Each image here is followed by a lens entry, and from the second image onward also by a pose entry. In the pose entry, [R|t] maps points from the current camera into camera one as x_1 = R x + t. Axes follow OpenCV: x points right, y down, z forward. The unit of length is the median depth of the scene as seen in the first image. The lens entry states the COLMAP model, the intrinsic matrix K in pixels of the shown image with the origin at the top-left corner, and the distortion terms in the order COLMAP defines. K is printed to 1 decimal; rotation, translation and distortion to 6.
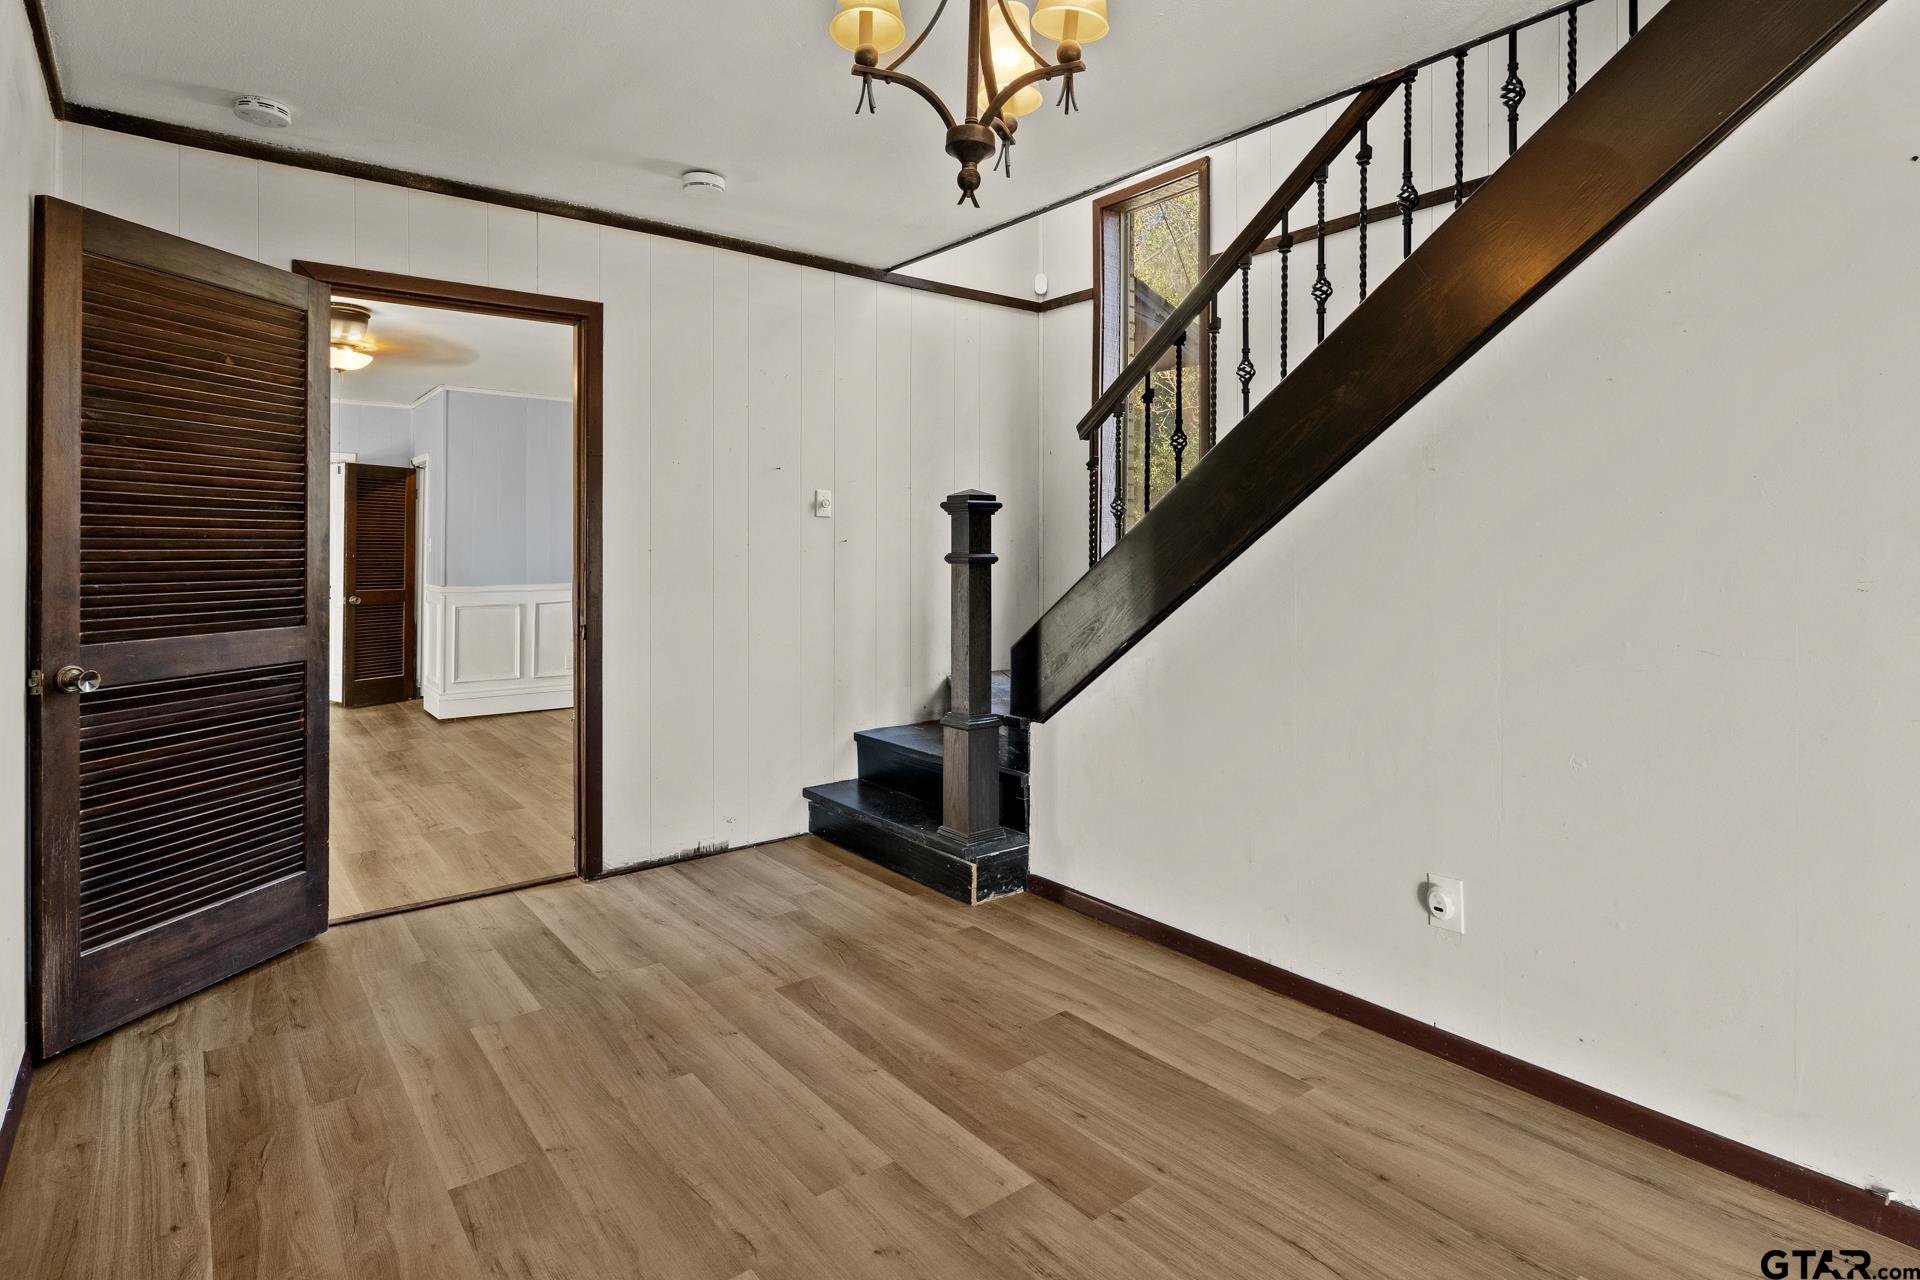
lens RADIAL K [[986.2, 0, 948.4], [0, 986.2, 551.0], [0, 0, 1]] dist [-0.006589, -0.001943]
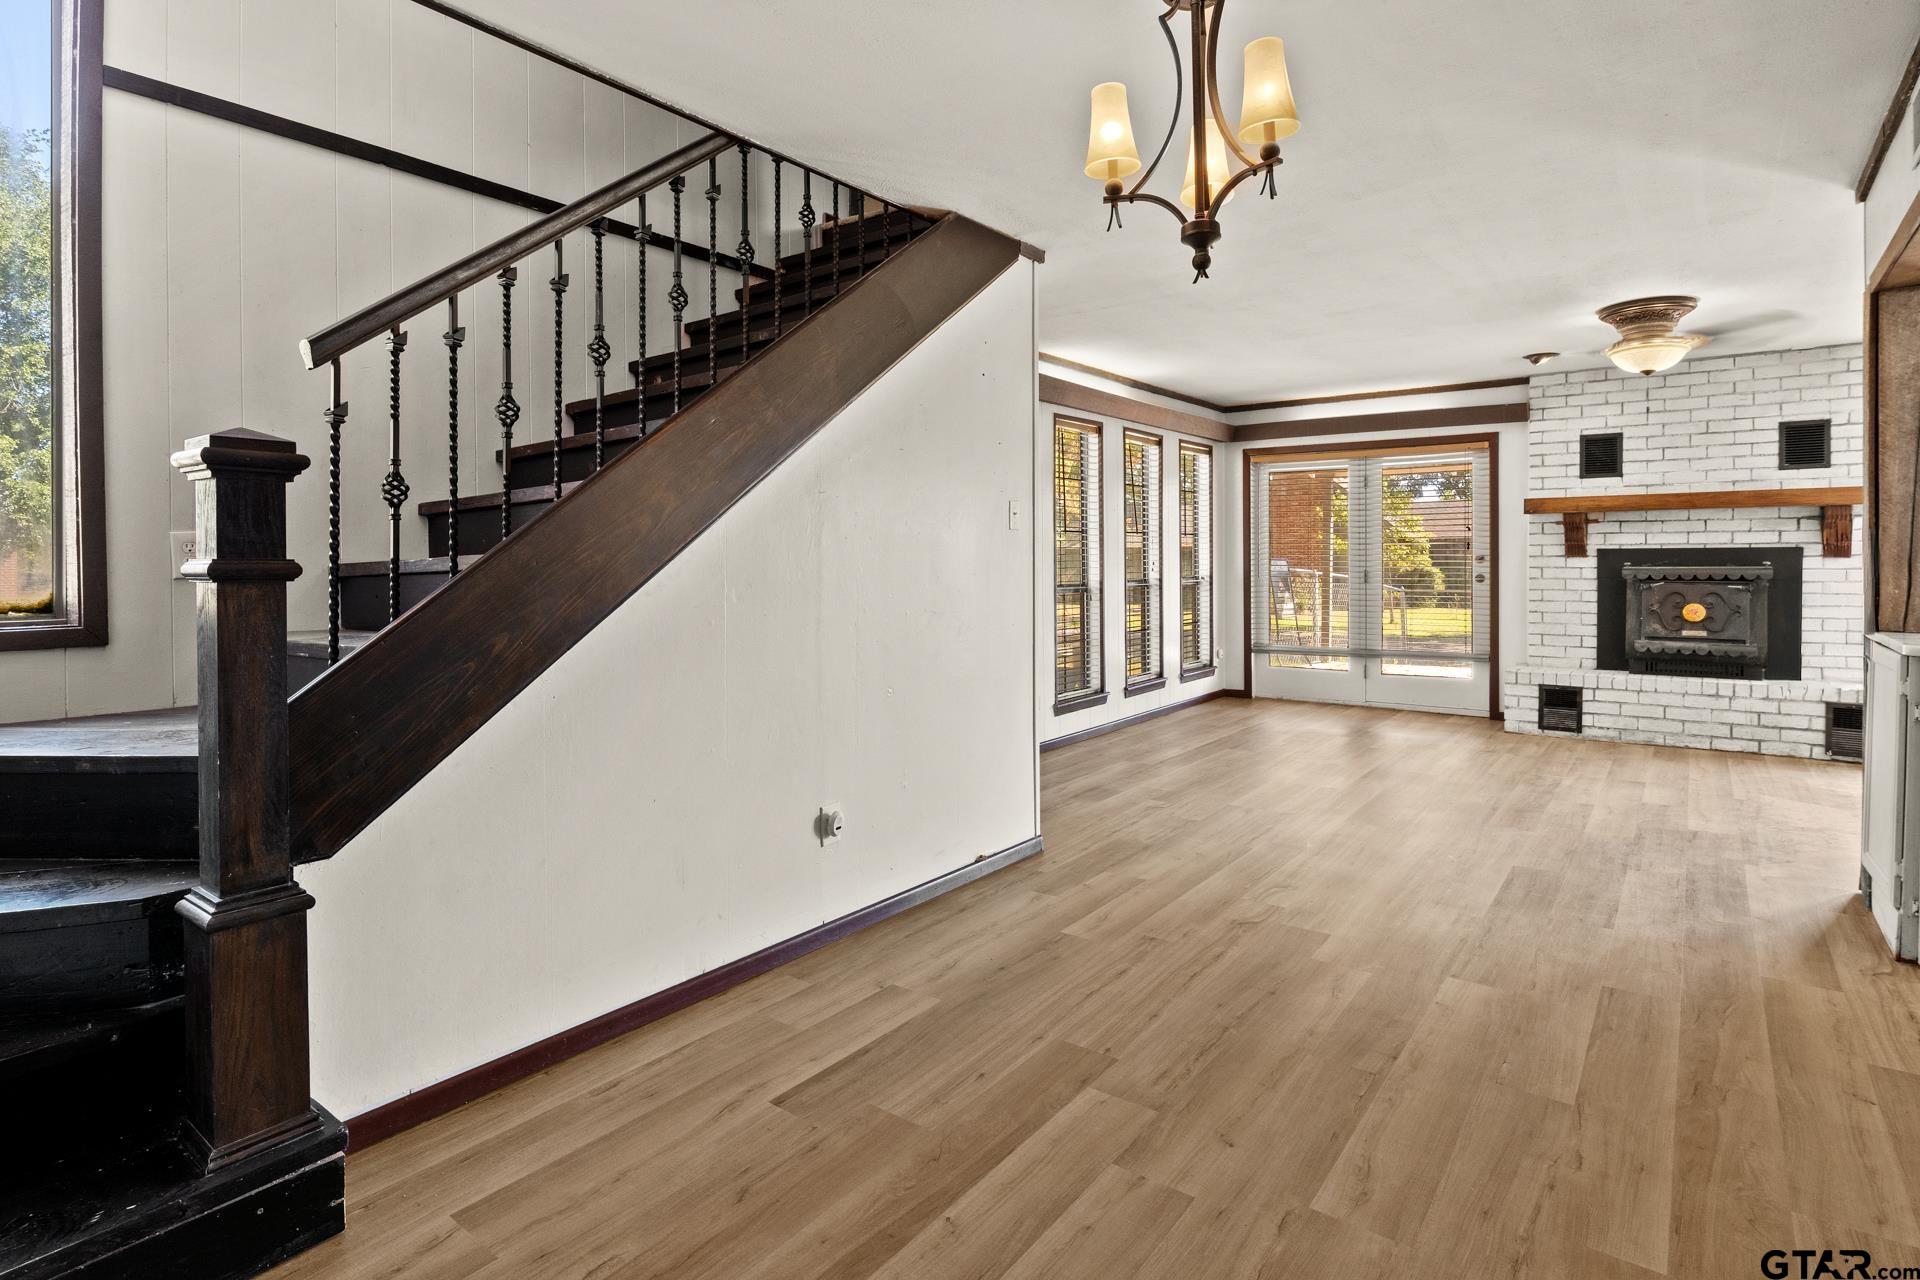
lens RADIAL K [[976.6, 0, 976.3], [0, 976.6, 574.1], [0, 0, 1]] dist [-0.009744, 0.000615]
pose [[-0.271023, -0.011235, 0.962507, -0.710562], [0.004886, 0.999903, 0.013047, 0.005449], [-0.962560, 0.008239, -0.270942, 1.029302]]
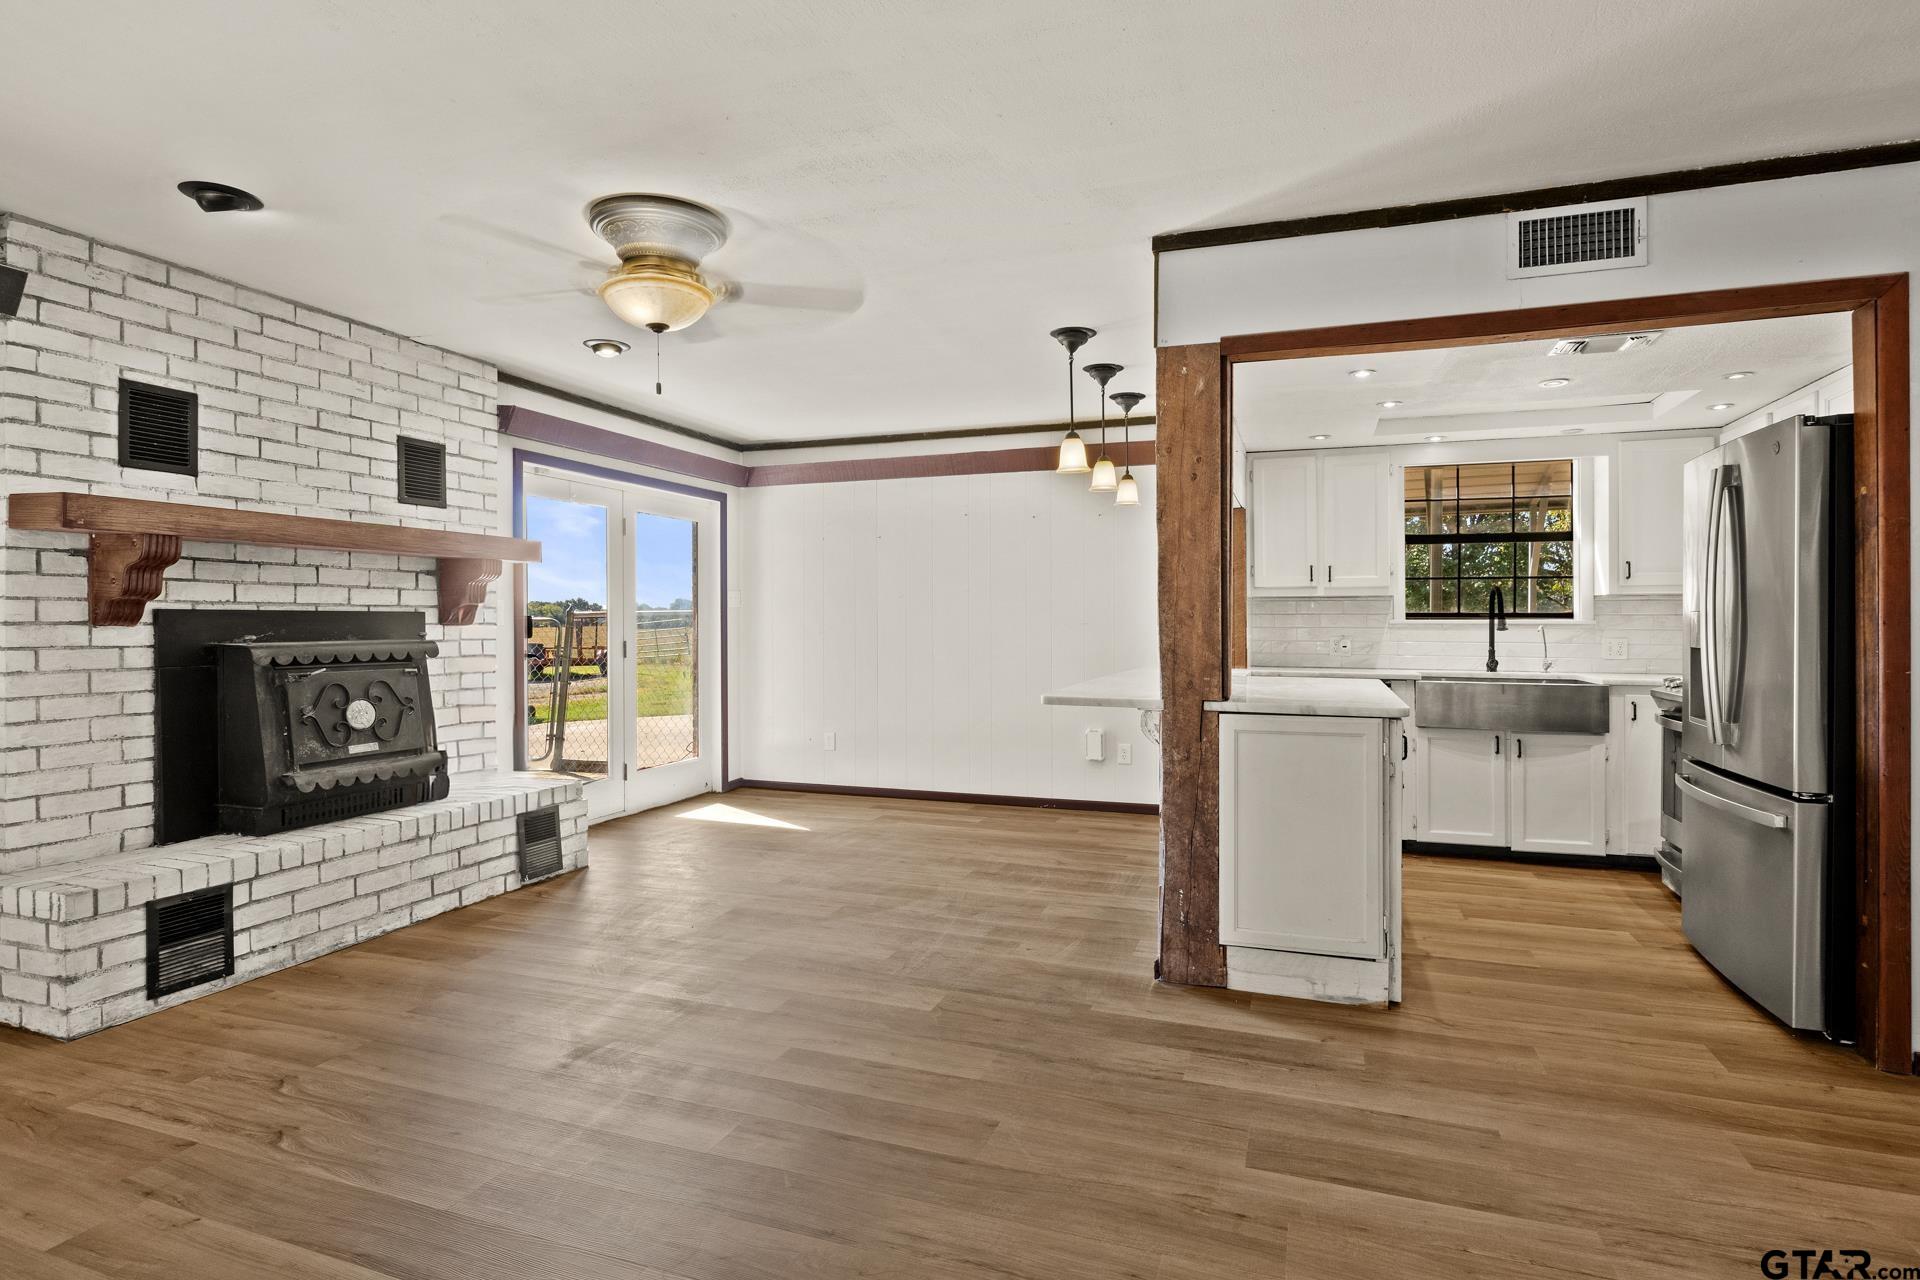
lens RADIAL K [[976.6, 0, 963.7], [0, 976.6, 618.2], [0, 0, 1]] dist [-0.009744, 0.000615]
pose [[-0.844996, 0.000799, -0.534772, 1.072516], [0.002704, 0.999992, -0.002778, -0.001146], [0.534765, -0.003793, -0.844992, 0.451338]]
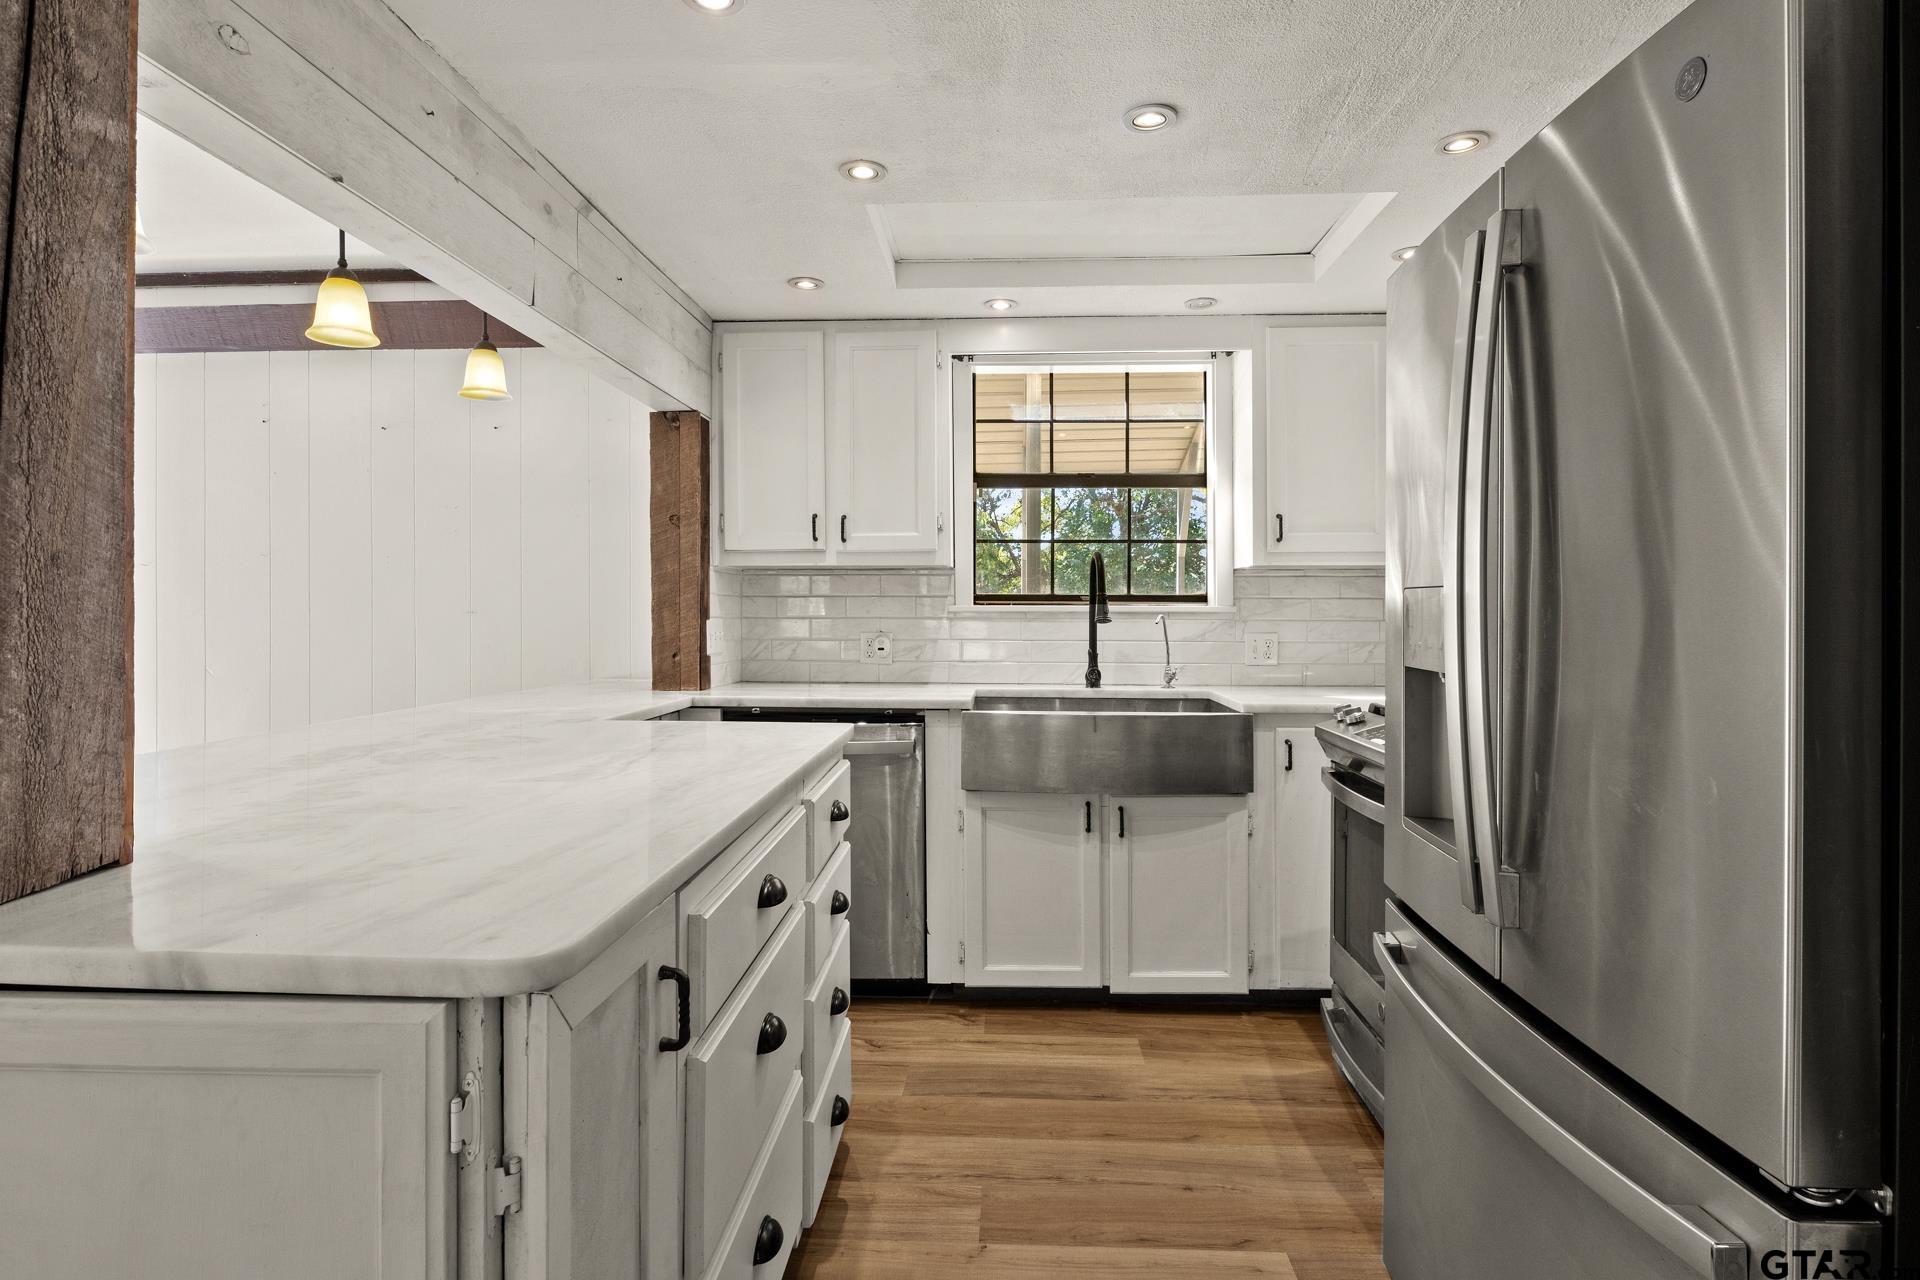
lens RADIAL K [[976.6, 0, 970.3], [0, 976.6, 601.4], [0, 0, 1]] dist [-0.009744, 0.000615]
pose [[-0.648897, -0.001646, -0.760875, 0.162166], [0.002308, 0.999989, -0.004132, -0.001377], [0.760873, -0.004437, -0.648886, 0.047774]]
